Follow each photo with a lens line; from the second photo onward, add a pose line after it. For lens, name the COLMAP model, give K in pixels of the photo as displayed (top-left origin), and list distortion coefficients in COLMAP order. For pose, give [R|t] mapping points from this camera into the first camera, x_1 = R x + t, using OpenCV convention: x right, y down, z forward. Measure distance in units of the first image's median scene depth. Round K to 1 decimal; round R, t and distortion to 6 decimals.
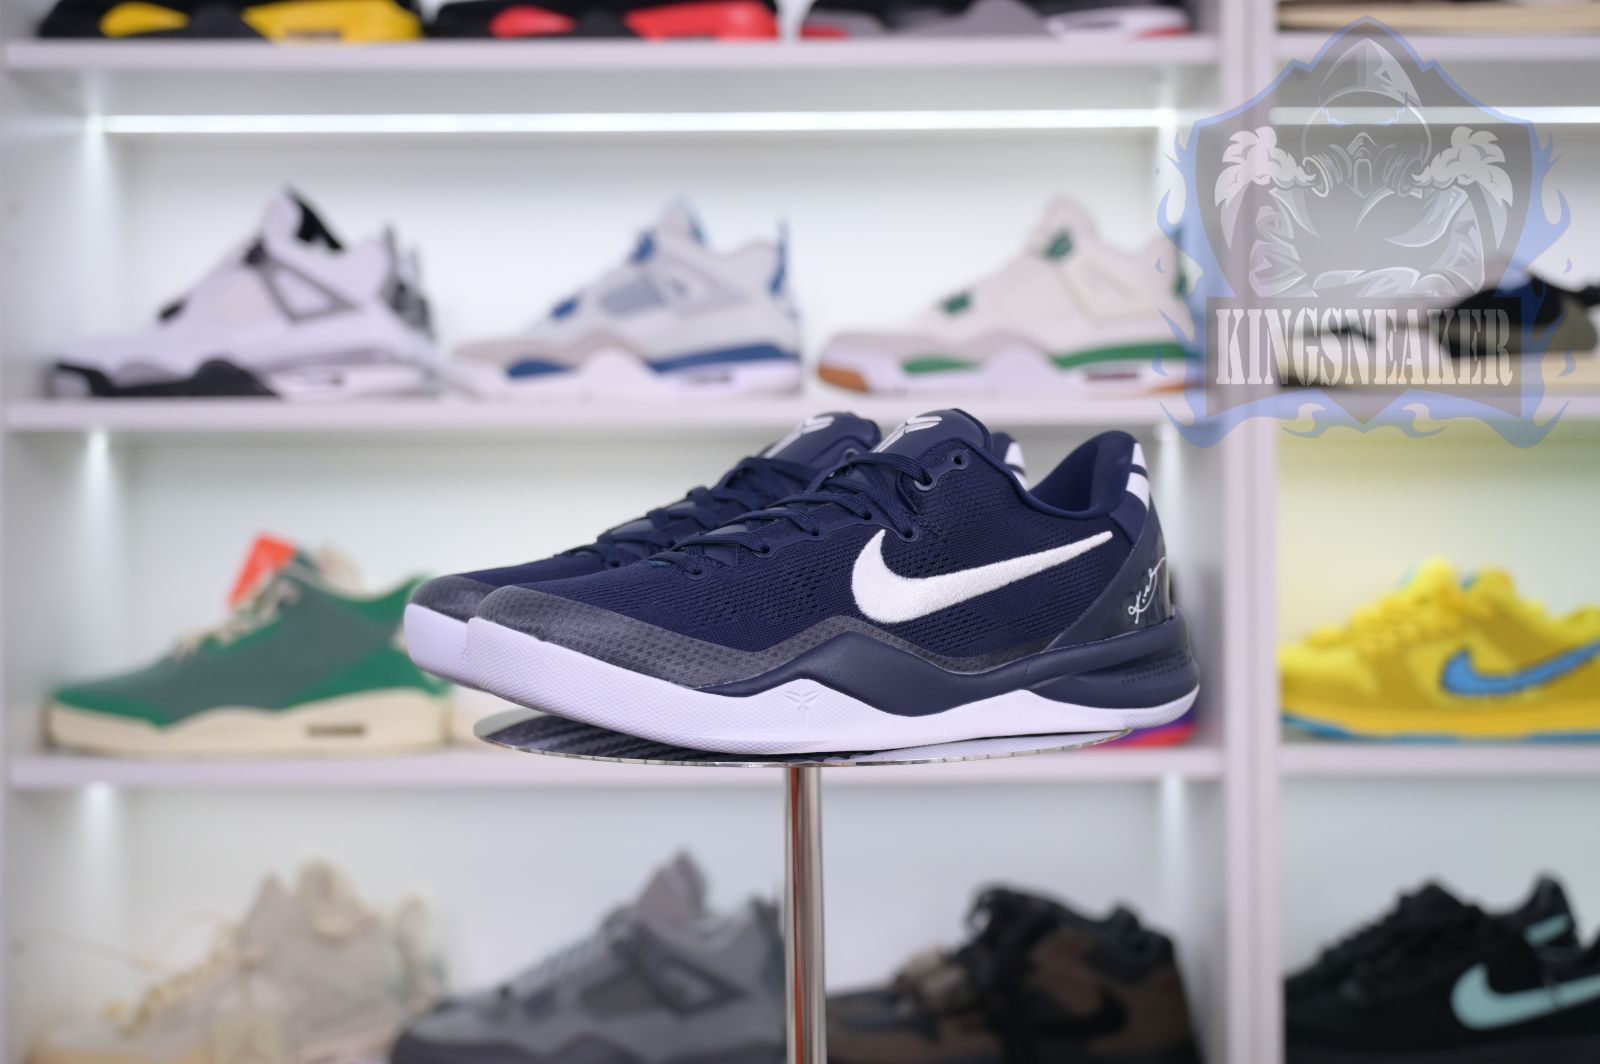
lens RADIAL K [[2208.2, 0, 804.1], [0, 2208.2, 537.5], [0, 0, 1]] dist [0.008557, 0.000000]
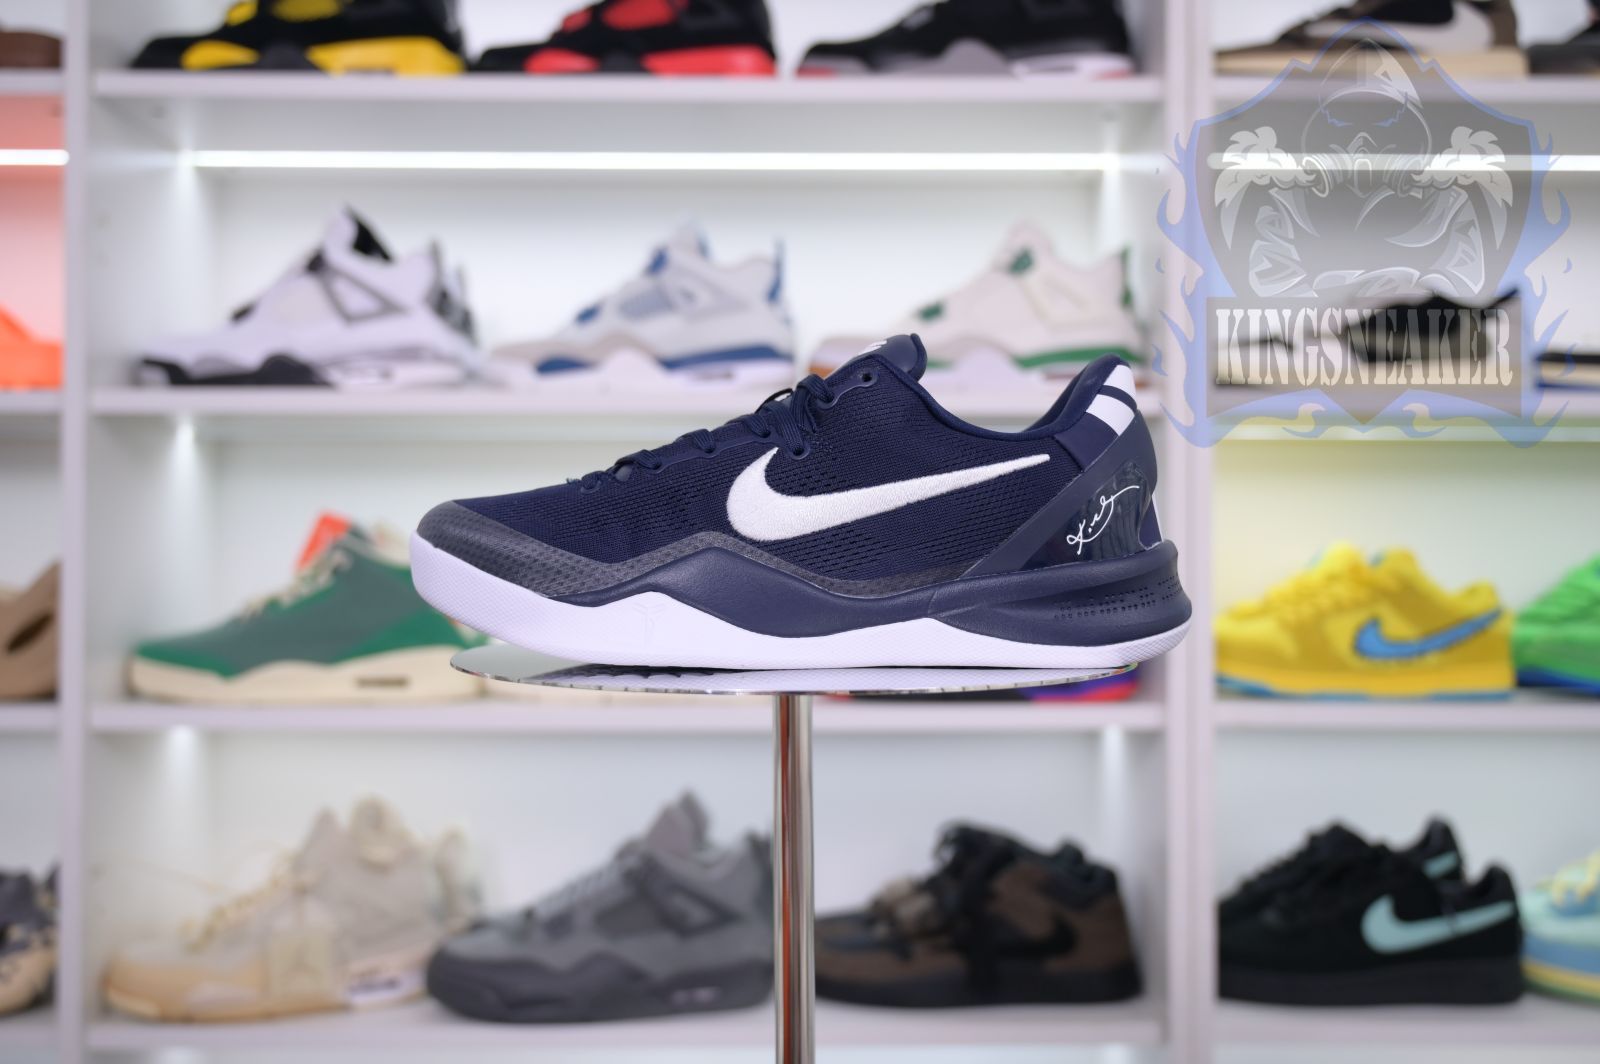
lens RADIAL K [[1691.2, 0, 799.5], [0, 1691.2, 527.2], [0, 0, 1]] dist [0.003256, 0.000000]
pose [[0.999959, 0.007872, 0.004558, -0.002005], [-0.007804, 0.999861, -0.014760, 0.018616], [-0.004674, 0.014724, 0.999881, 0.127413]]
